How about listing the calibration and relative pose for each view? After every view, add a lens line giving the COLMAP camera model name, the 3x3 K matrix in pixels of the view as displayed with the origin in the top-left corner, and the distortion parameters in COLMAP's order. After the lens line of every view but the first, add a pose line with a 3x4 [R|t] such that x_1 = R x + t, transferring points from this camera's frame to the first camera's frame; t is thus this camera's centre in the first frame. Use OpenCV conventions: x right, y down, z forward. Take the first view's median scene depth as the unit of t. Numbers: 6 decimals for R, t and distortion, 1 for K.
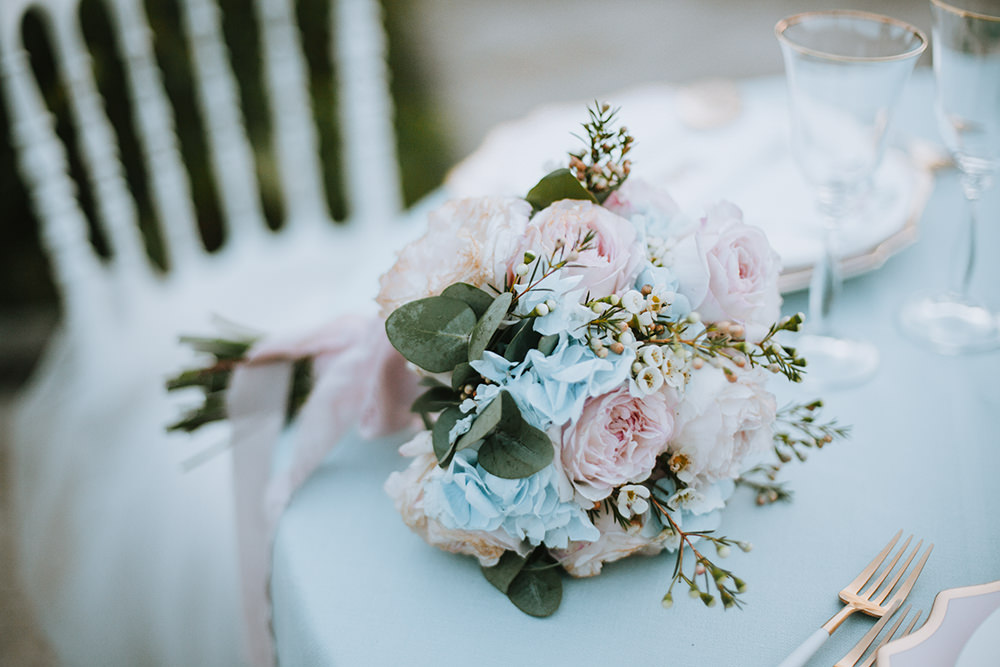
lens RADIAL K [[1701.2, 0, 500.0], [0, 1701.2, 333.5], [0, 0, 1]] dist [-0.300757, -0.015730]
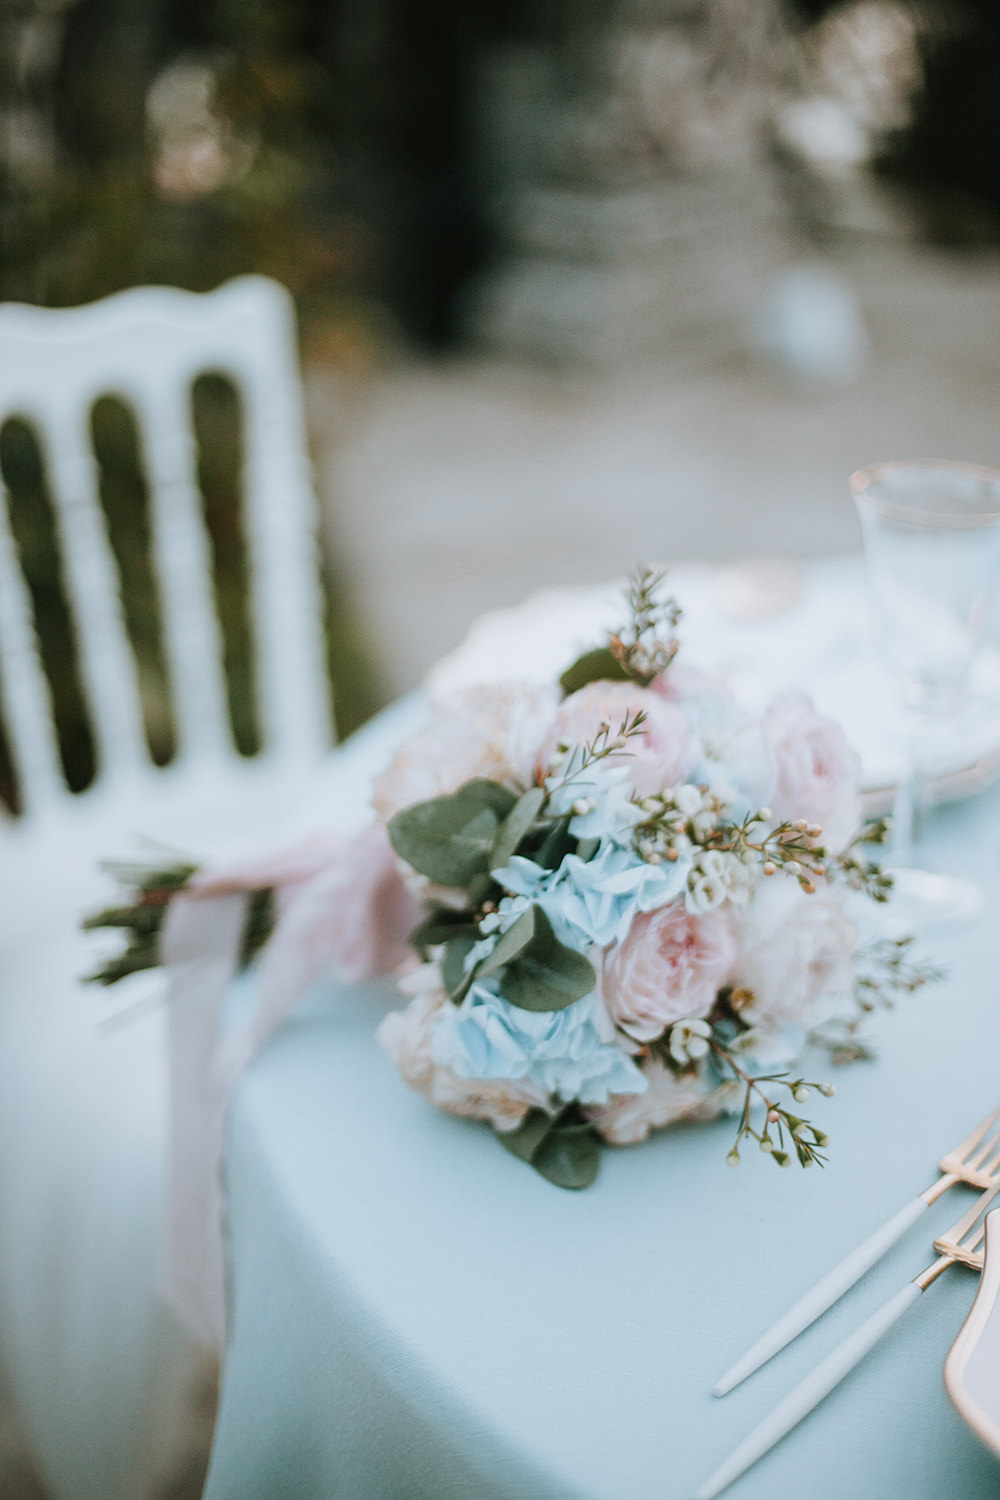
lens RADIAL K [[2551.8, 0, 500.0], [0, 2551.8, 750.0], [0, 0, 1]] dist [-0.300757, -0.015730]
pose [[0.999274, 0.007251, 0.037402, -0.059668], [-0.003870, 0.995962, -0.089687, 0.067592], [-0.037901, 0.089477, 0.995267, -0.235743]]
